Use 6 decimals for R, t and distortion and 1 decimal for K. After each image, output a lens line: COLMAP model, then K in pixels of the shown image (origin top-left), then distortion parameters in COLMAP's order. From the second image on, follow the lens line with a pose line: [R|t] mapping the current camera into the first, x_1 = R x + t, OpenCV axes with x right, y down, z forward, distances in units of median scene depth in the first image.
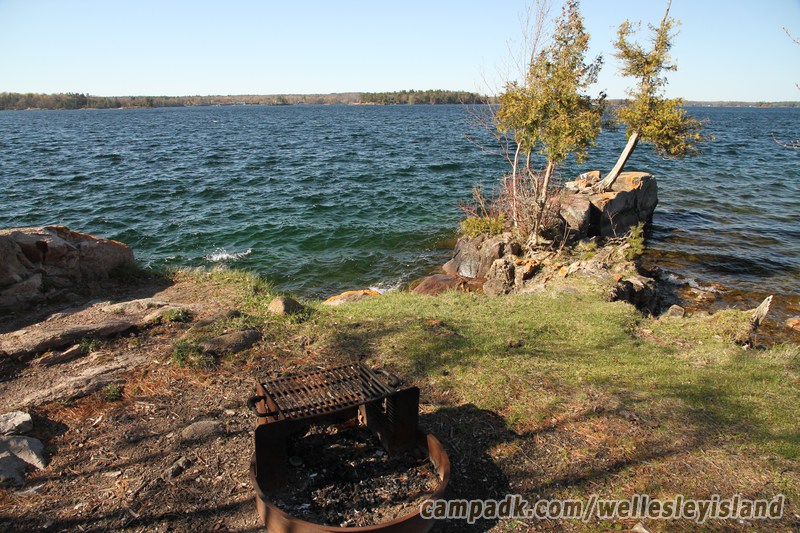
lens RADIAL K [[549.6, 0, 398.6], [0, 549.6, 272.6], [0, 0, 1]] dist [-0.125395, 0.092962]
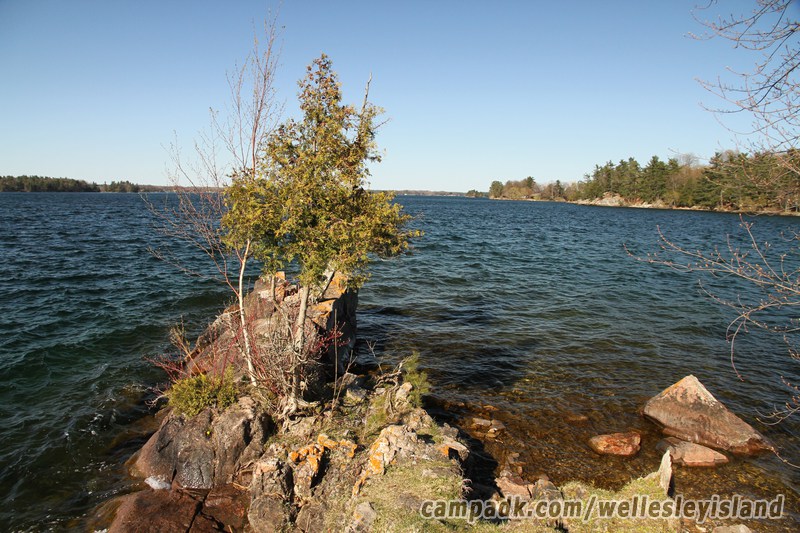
lens RADIAL K [[549.6, 0, 398.6], [0, 549.6, 272.6], [0, 0, 1]] dist [-0.125395, 0.092962]
pose [[0.785391, -0.067619, 0.615295, -0.043185], [0.162337, 0.981724, -0.099325, -0.129342], [-0.597334, 0.177894, 0.782014, 0.376811]]
